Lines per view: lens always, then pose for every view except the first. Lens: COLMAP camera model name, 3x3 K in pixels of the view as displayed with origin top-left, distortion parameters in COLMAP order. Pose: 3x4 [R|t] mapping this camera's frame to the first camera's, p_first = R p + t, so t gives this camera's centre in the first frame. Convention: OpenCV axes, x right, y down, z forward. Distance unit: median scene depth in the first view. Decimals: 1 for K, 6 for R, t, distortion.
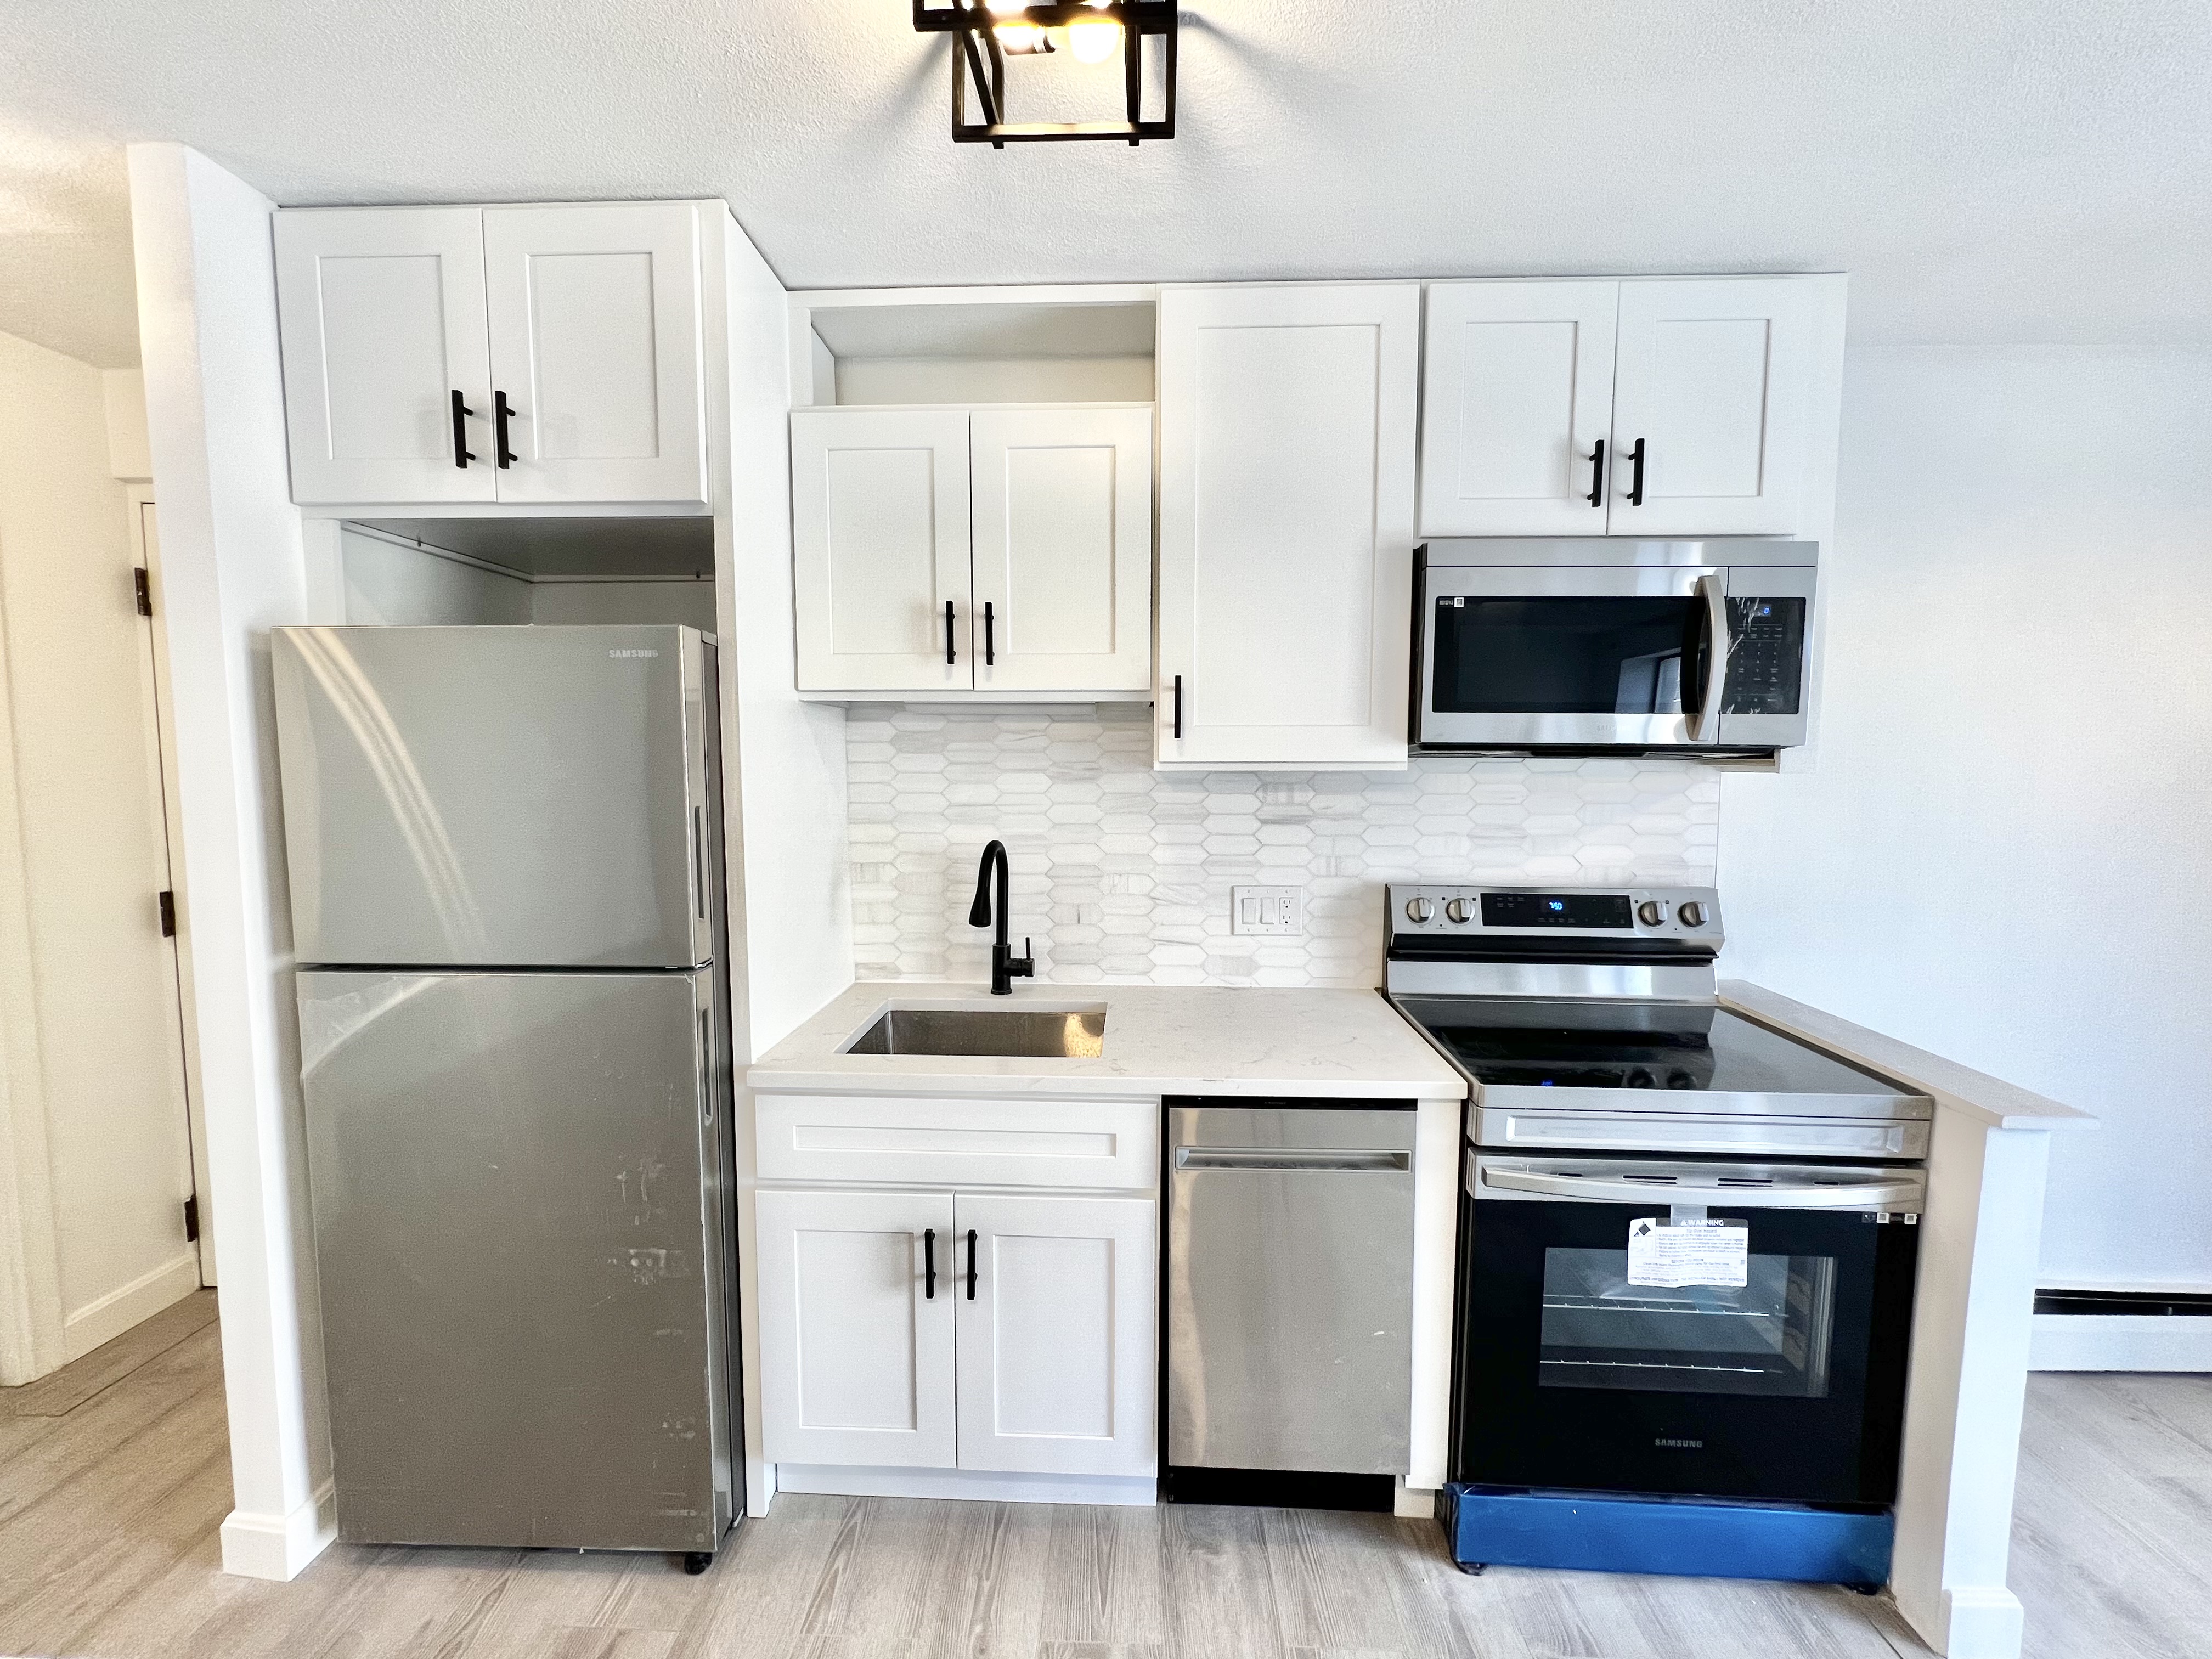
lens RADIAL K [[886.6, 0, 1103.5], [0, 886.6, 826.0], [0, 0, 1]] dist [-0.002887, 0.000066]
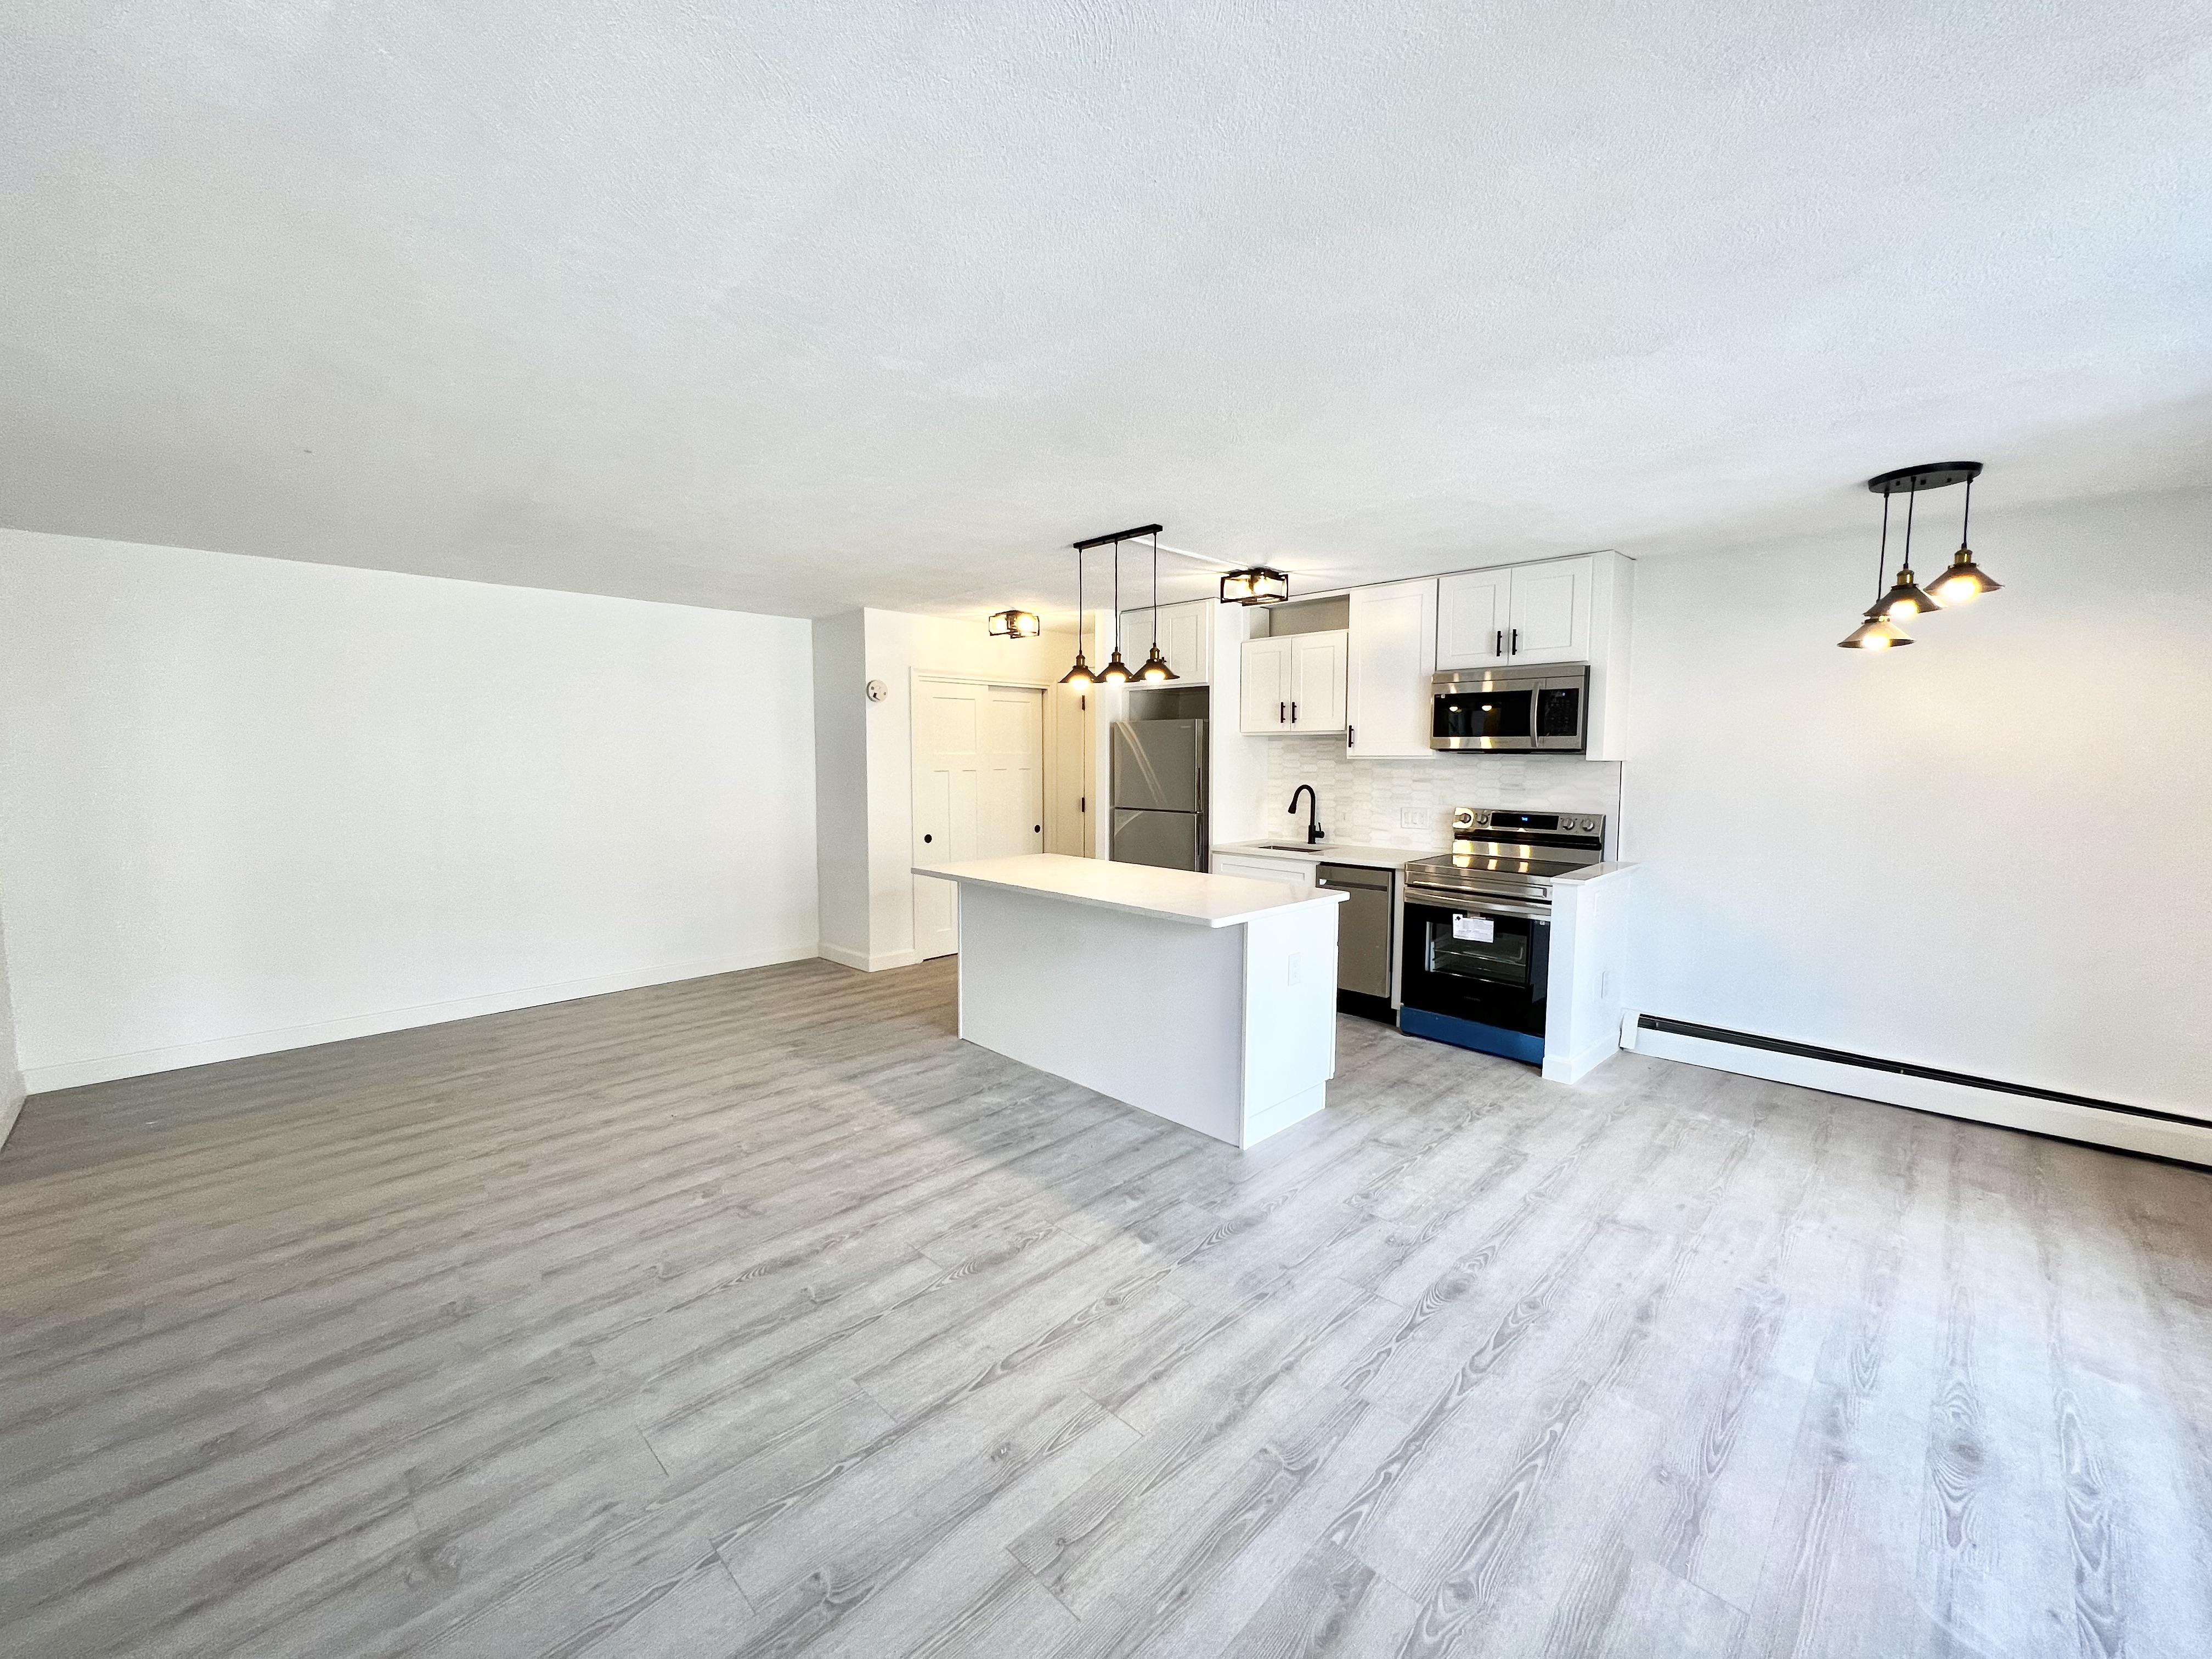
lens RADIAL K [[886.6, 0, 1102.4], [0, 886.6, 828.9], [0, 0, 1]] dist [-0.002887, 0.000066]
pose [[0.732499, 0.055685, -0.678487, 1.492179], [-0.052480, 0.998302, 0.025275, 0.135983], [0.678742, 0.017093, 0.734178, -1.667052]]
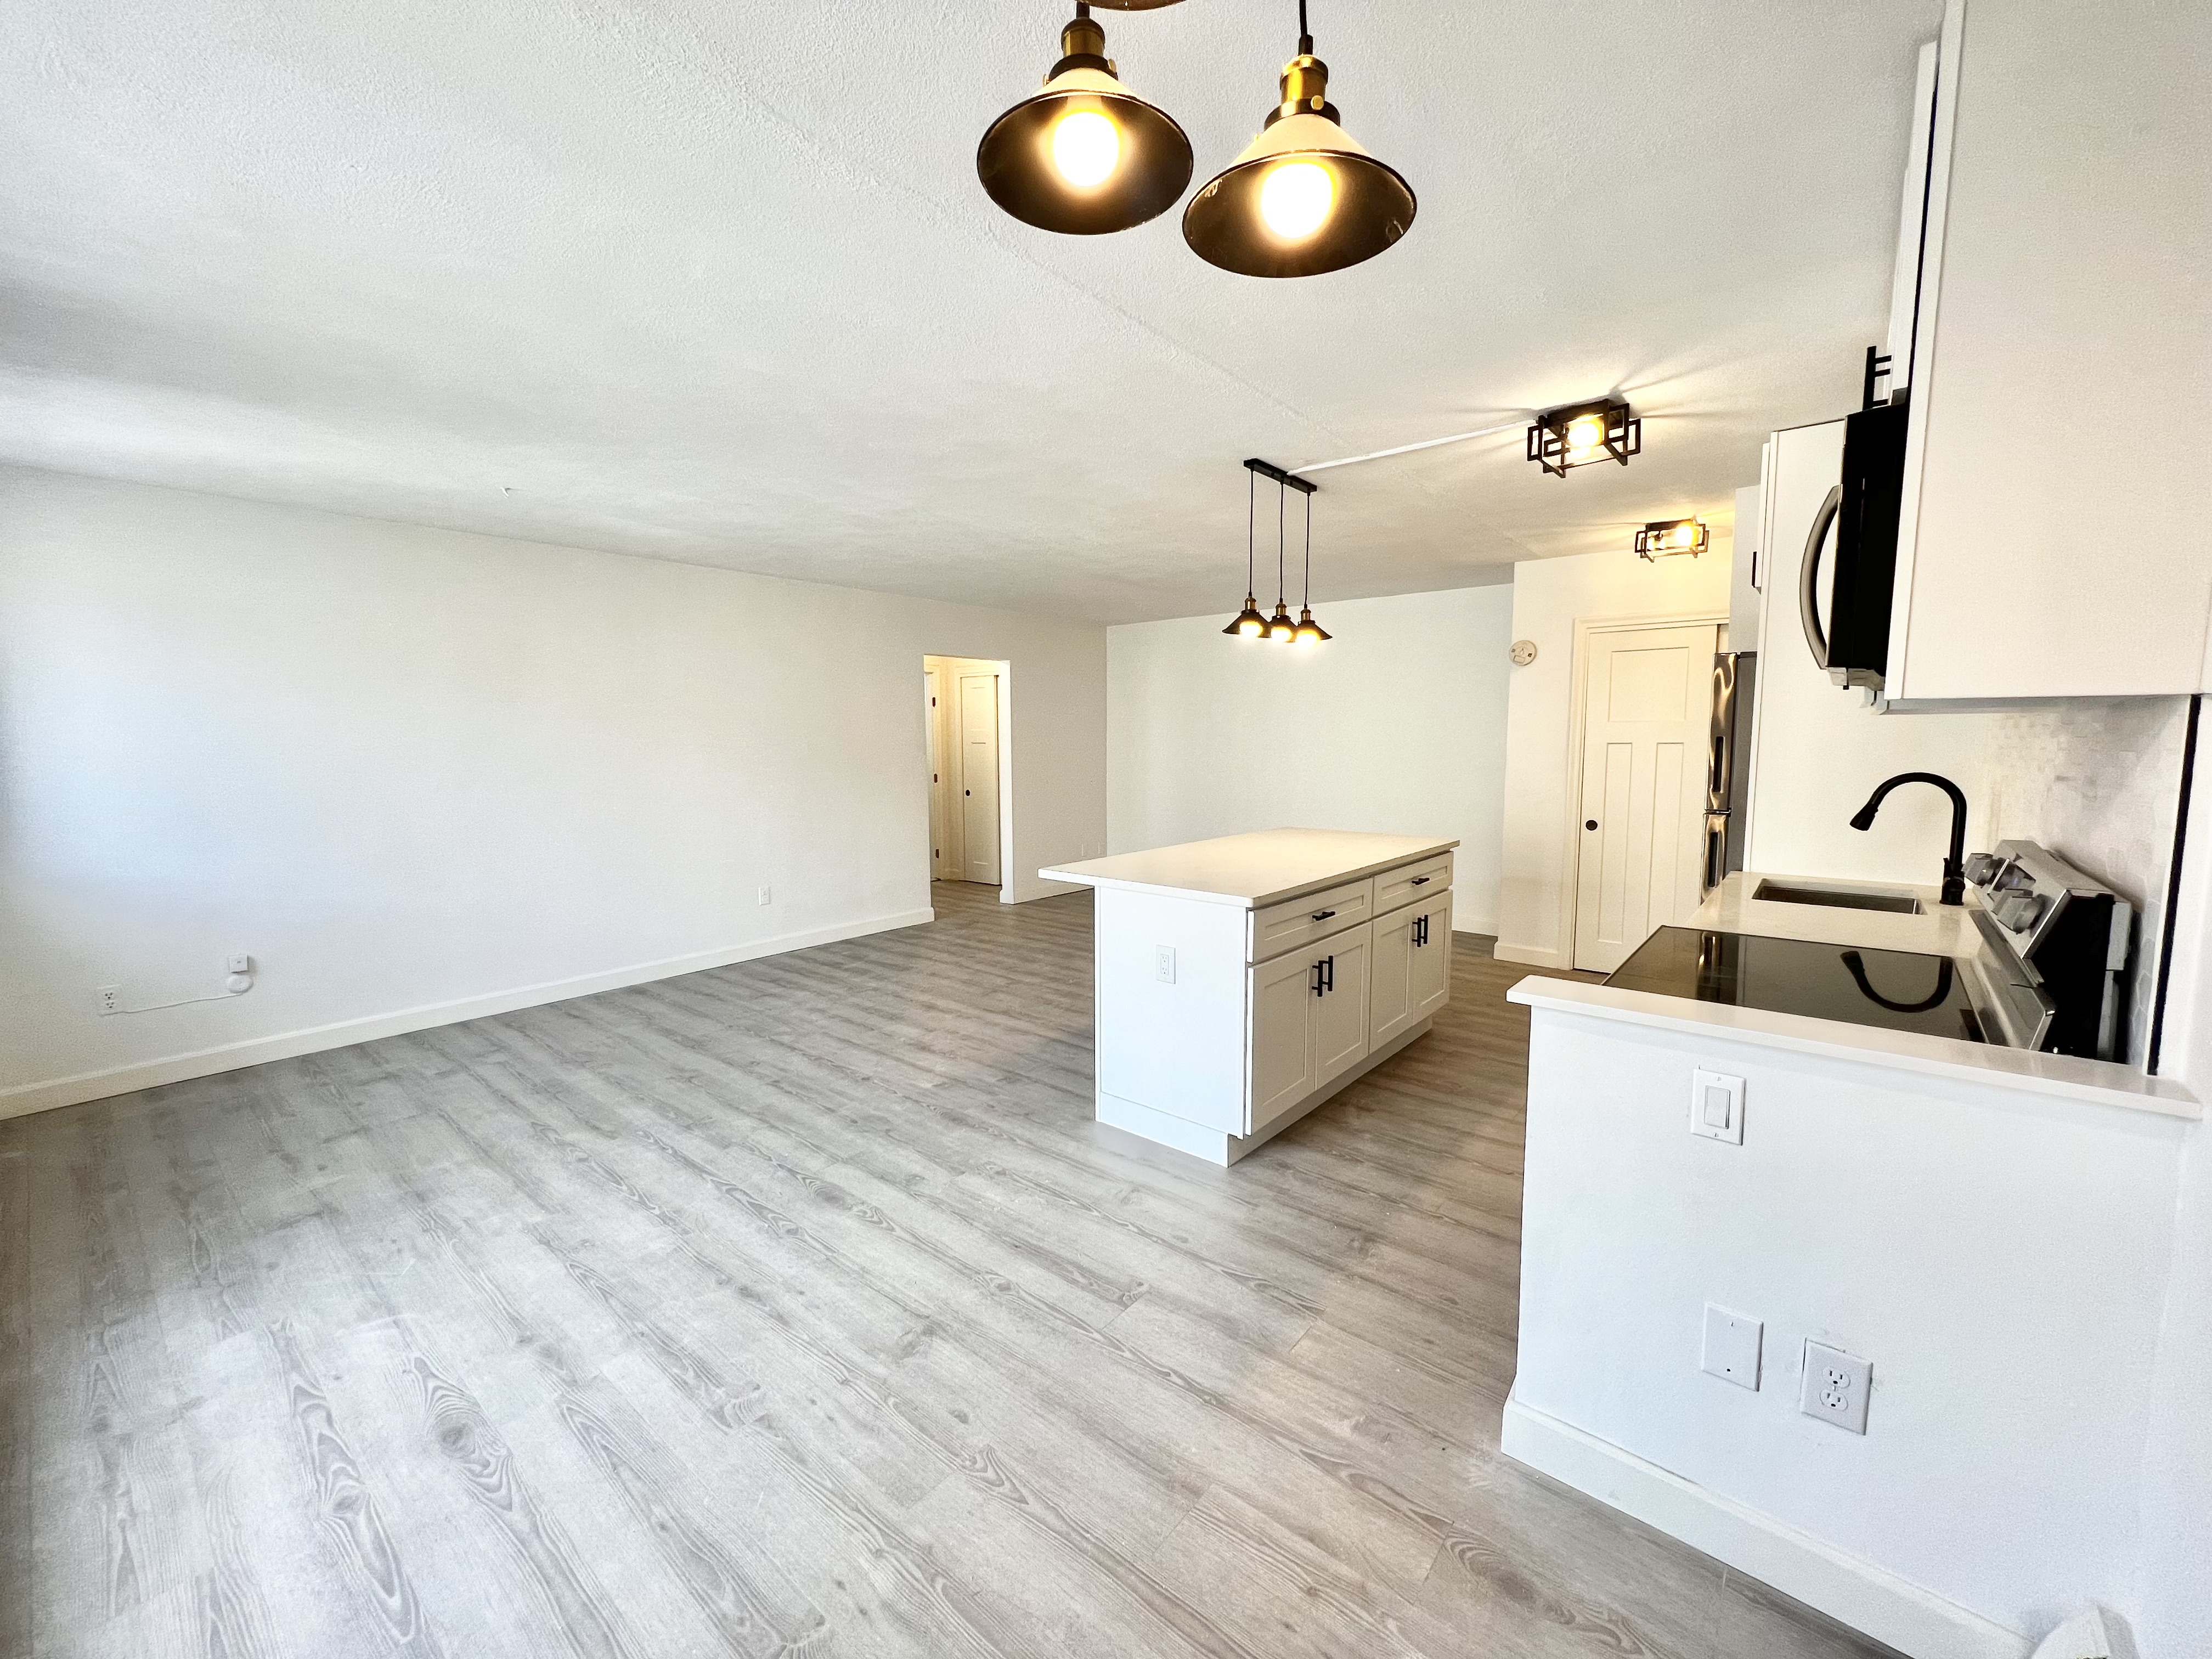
lens RADIAL K [[886.6, 0, 1104.7], [0, 886.6, 839.2], [0, 0, 1]] dist [-0.002887, 0.000066]
pose [[-0.612764, 0.089331, -0.785200, 1.859515], [-0.060173, 0.985432, 0.159070, -0.022570], [0.787971, 0.144720, -0.598462, 0.986520]]
